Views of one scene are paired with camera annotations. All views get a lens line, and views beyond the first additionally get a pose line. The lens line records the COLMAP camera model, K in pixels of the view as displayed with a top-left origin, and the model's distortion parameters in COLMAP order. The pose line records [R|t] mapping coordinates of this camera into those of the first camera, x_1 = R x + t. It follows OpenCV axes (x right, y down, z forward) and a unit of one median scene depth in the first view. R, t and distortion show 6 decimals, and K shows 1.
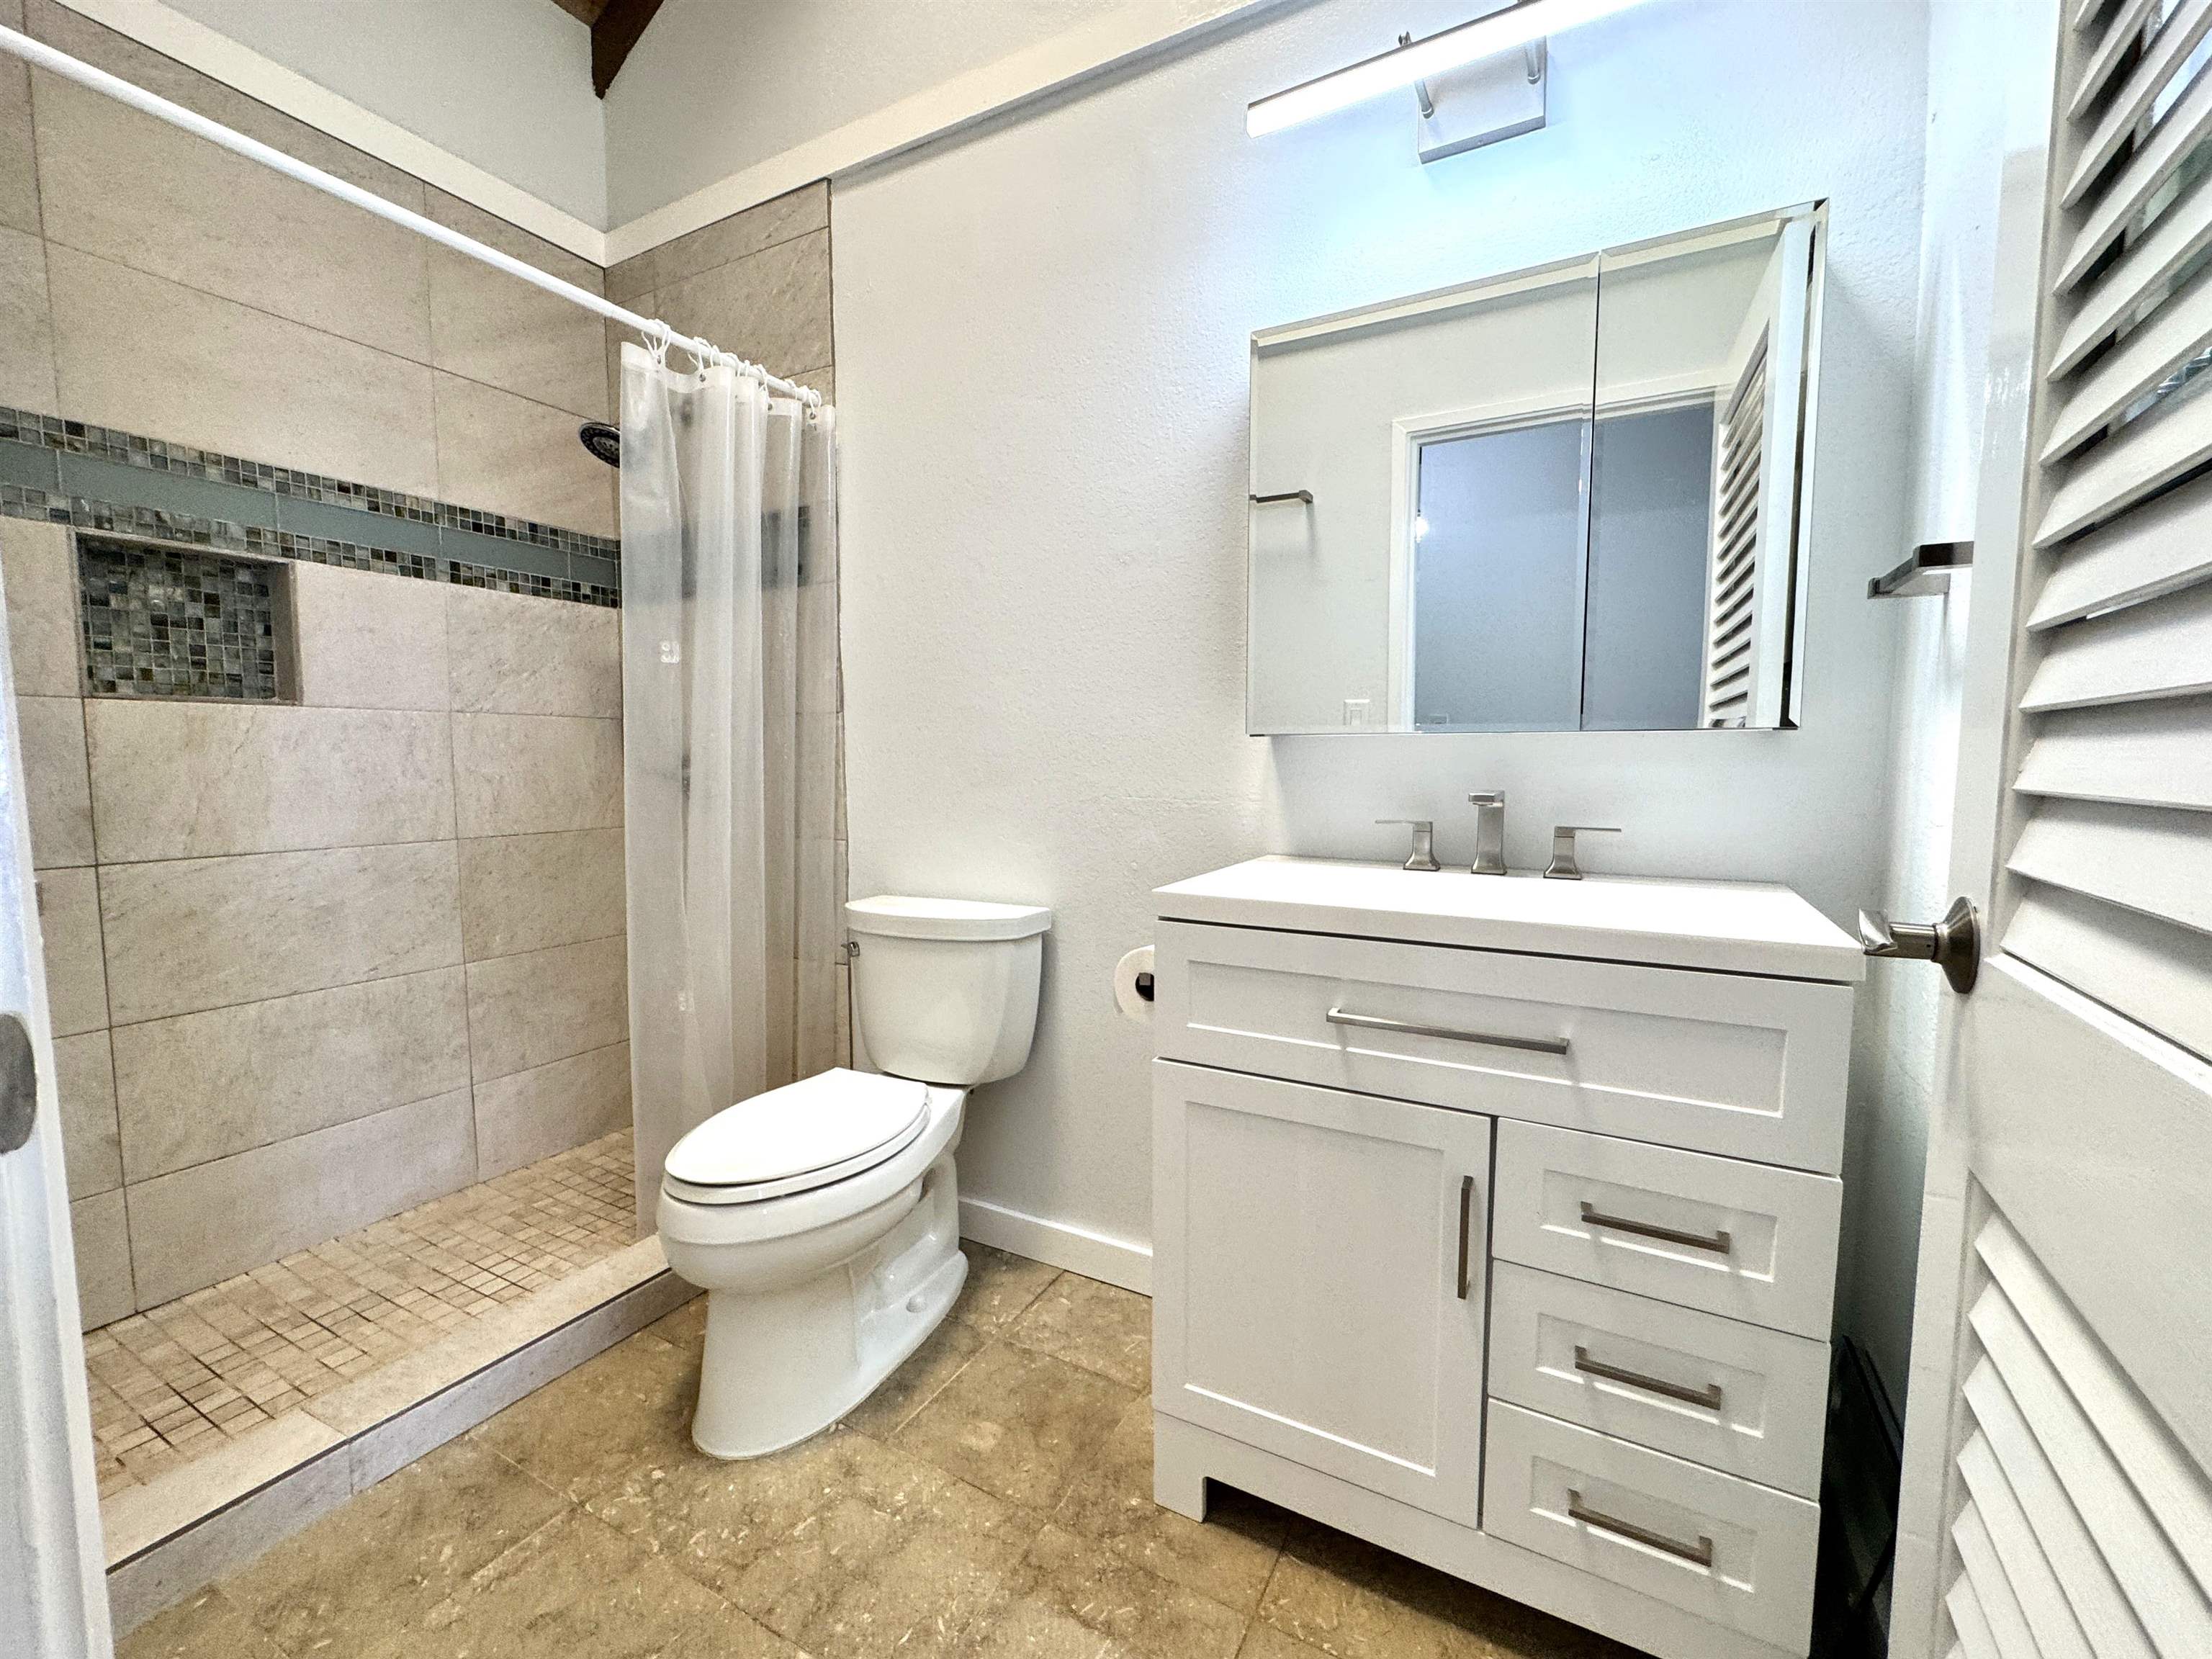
lens RADIAL K [[898.9, 0, 1097.8], [0, 898.9, 826.1], [0, 0, 1]] dist [-0.003162, -0.000022]
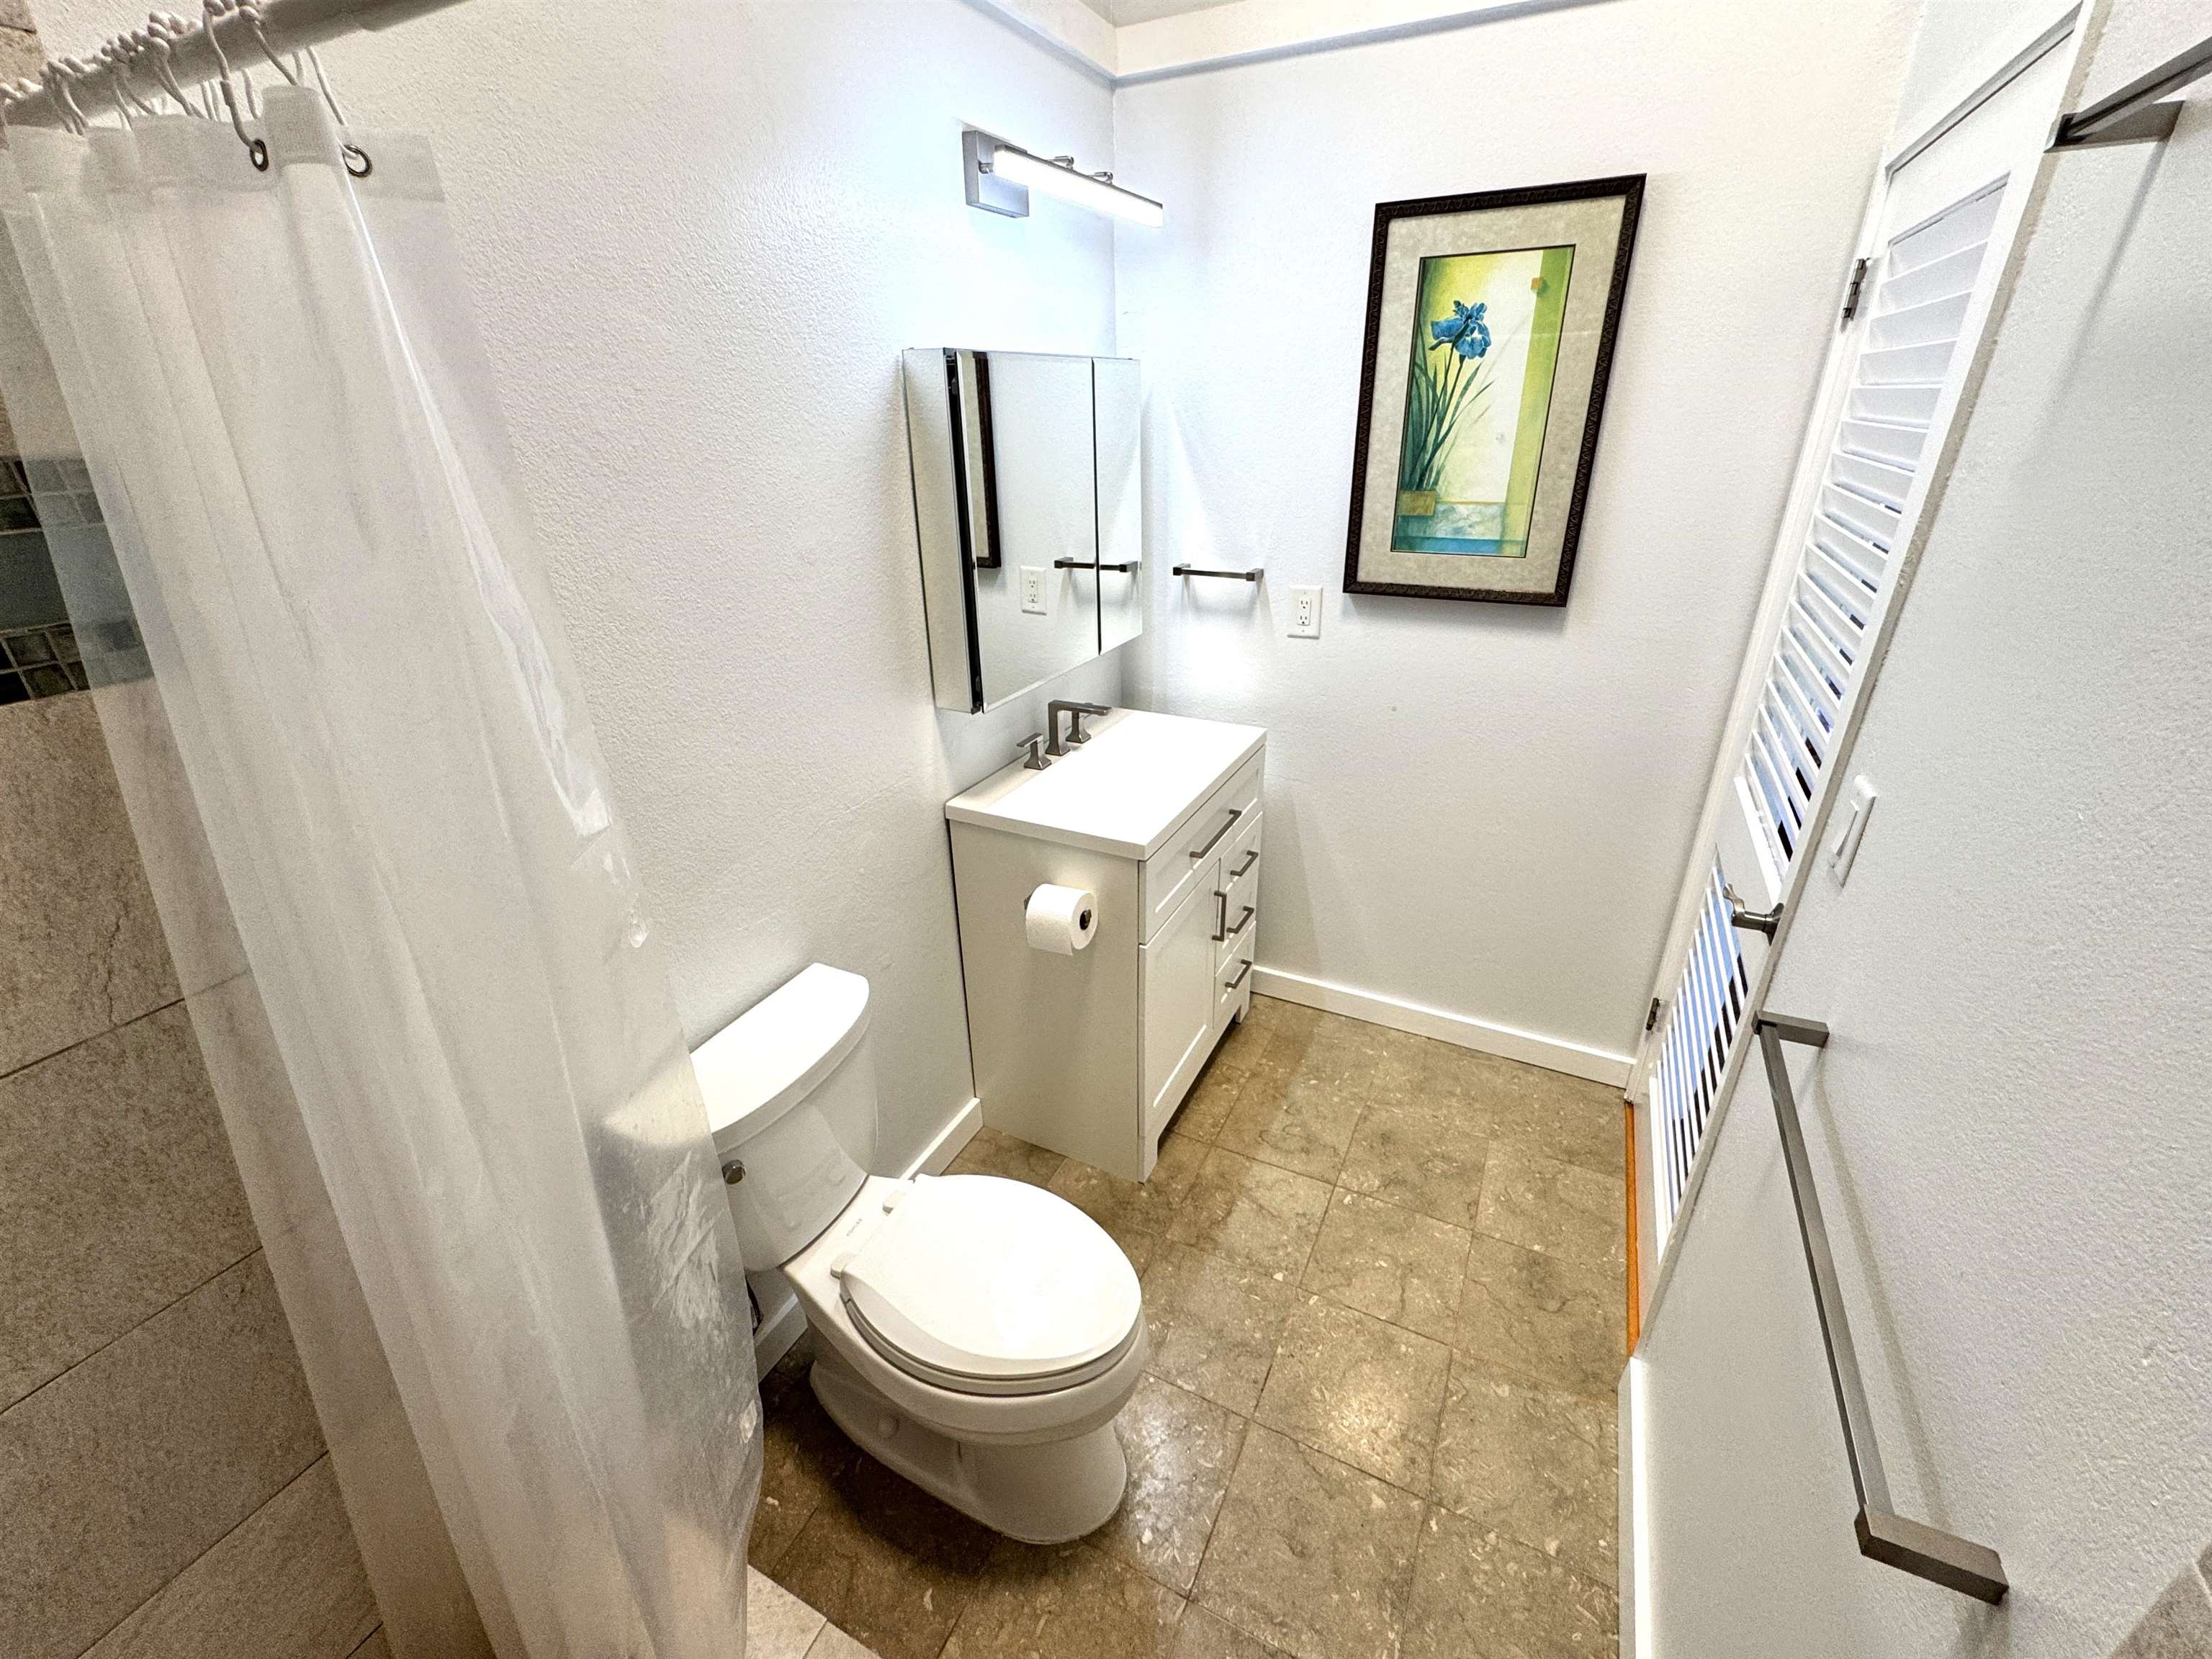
lens RADIAL K [[912.8, 0, 1092.1], [0, 912.8, 821.0], [0, 0, 1]] dist [0.000281, 0.000081]
pose [[-0.017065, -0.409002, 0.912374, -0.851982], [0.102818, 0.906951, 0.408495, -0.385574], [-0.994554, 0.100779, 0.026576, 0.709208]]
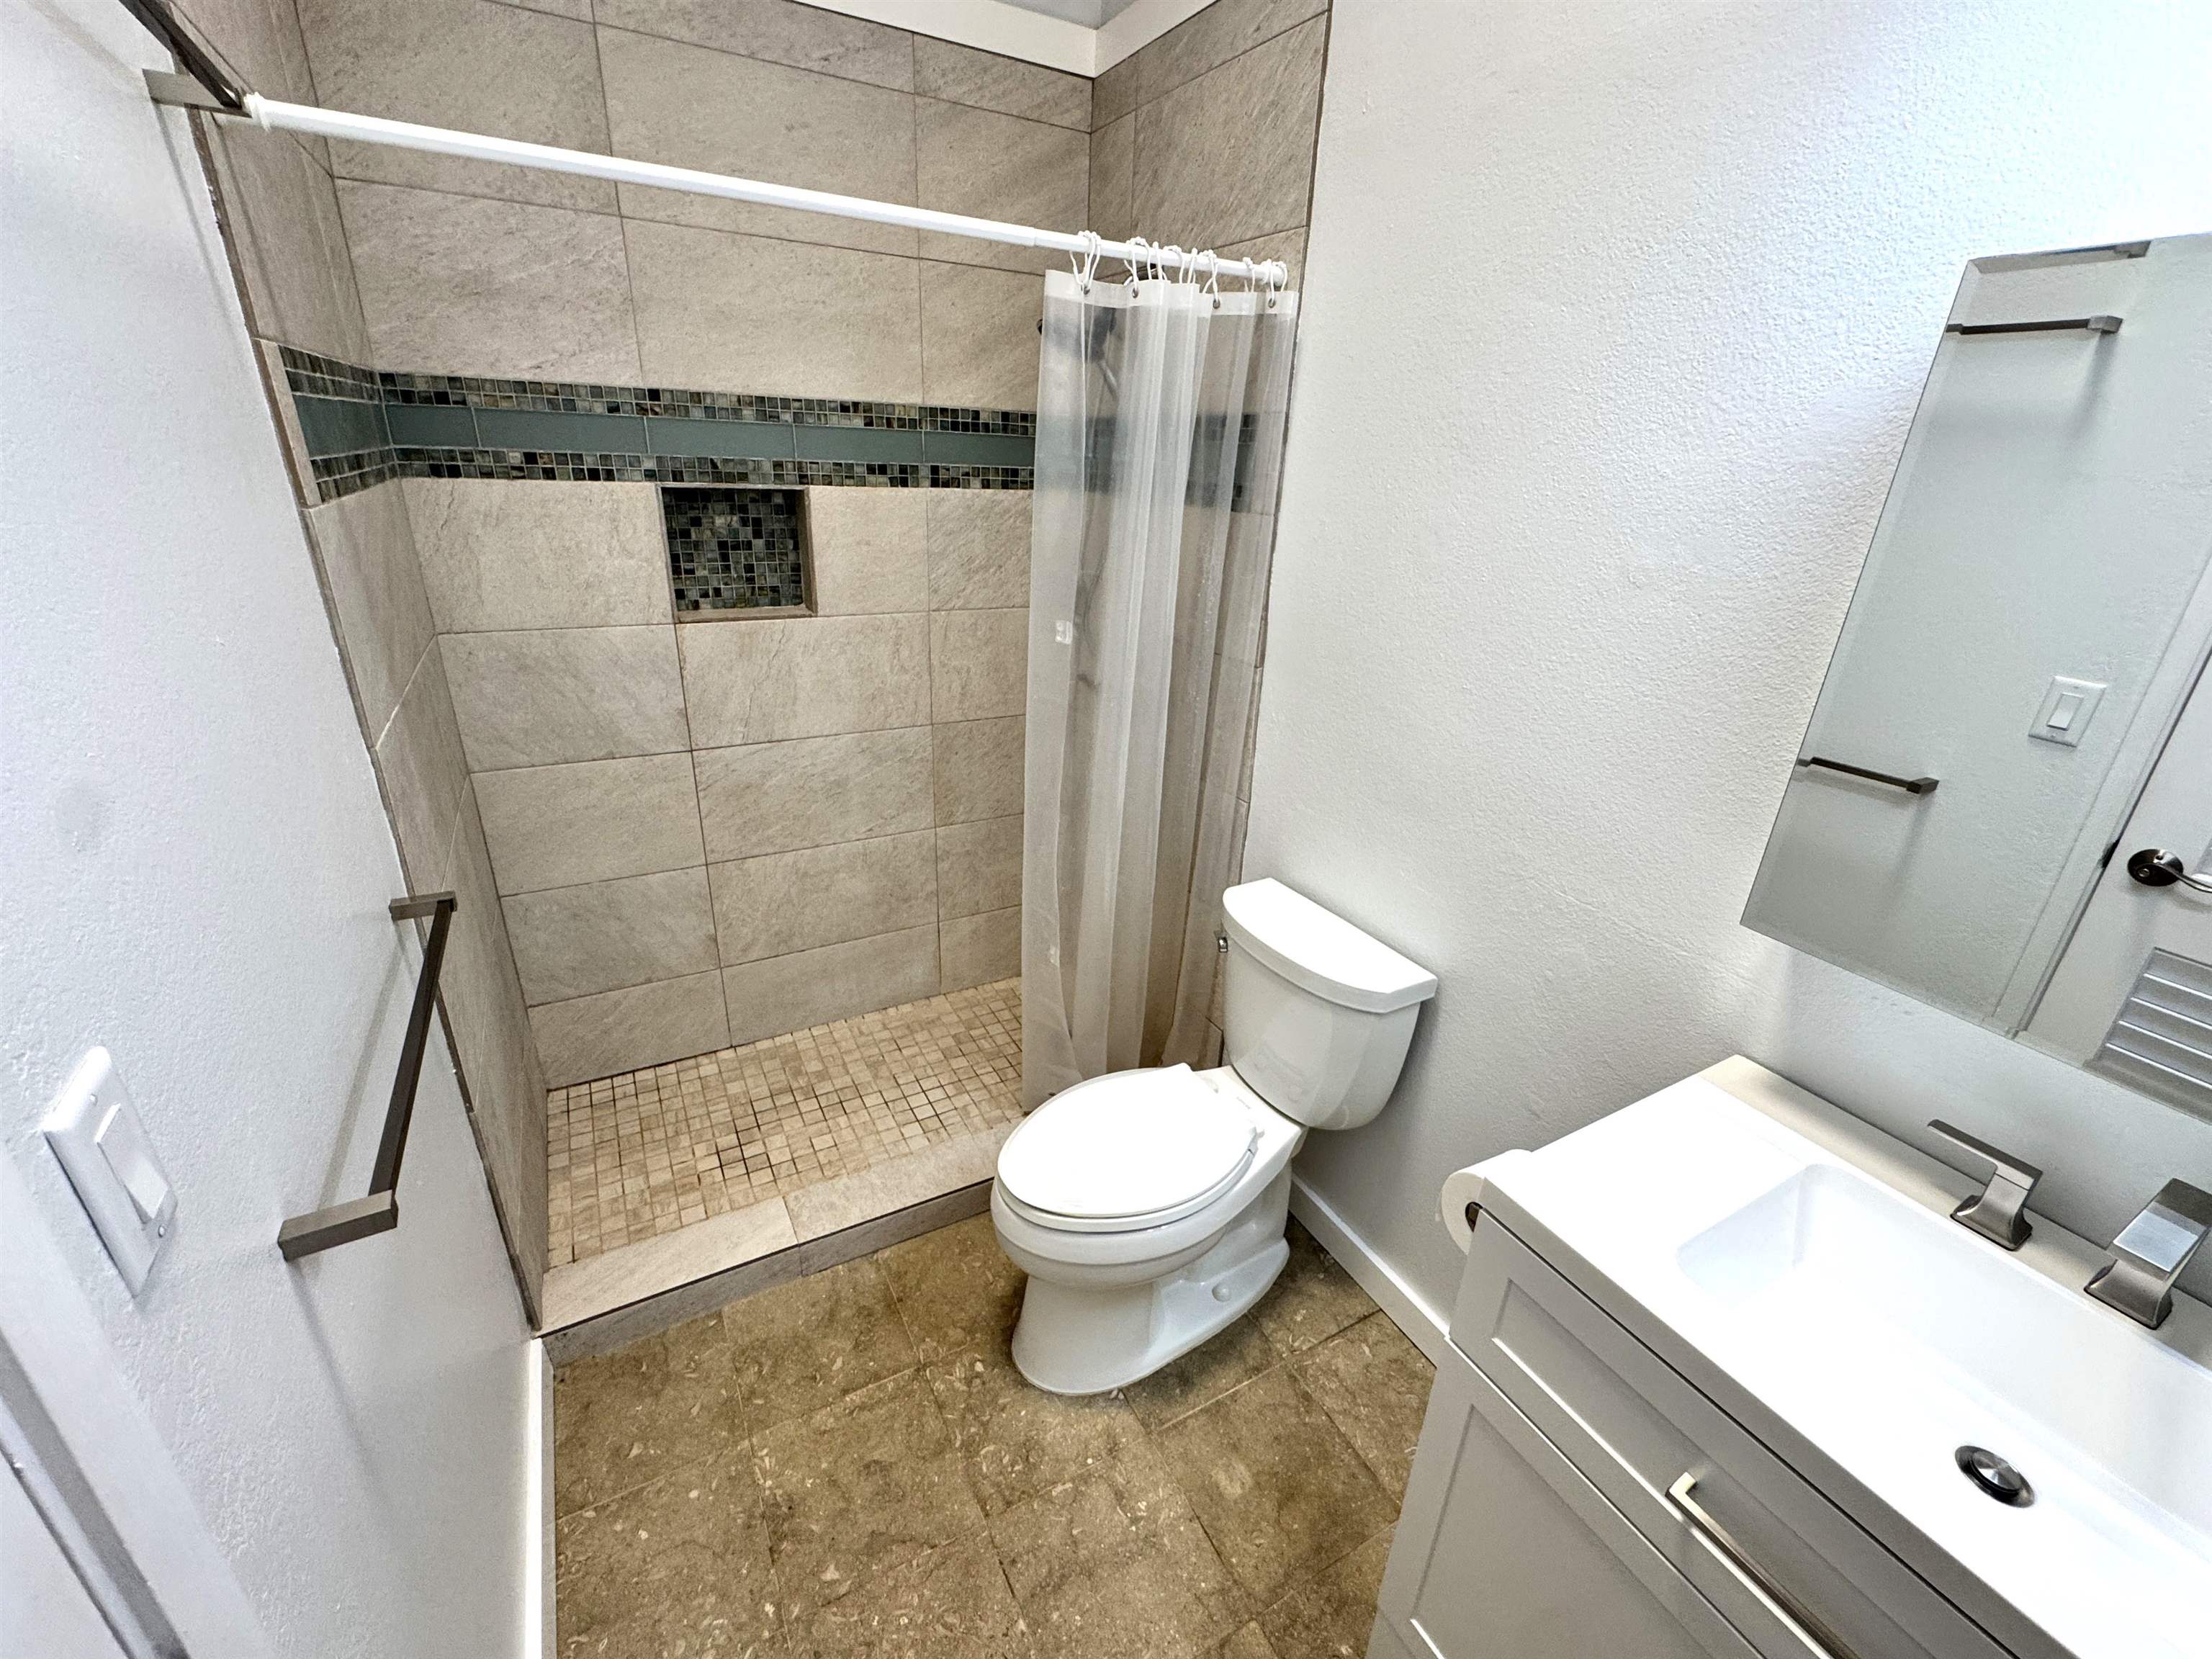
lens RADIAL K [[906.2, 0, 1114.9], [0, 906.2, 820.4], [0, 0, 1]] dist [-0.000698, 0.000130]
pose [[0.849948, 0.233808, -0.472147, 0.059957], [-0.087084, 0.946158, 0.311772, -0.293570], [0.519621, -0.223874, 0.824545, 0.177852]]
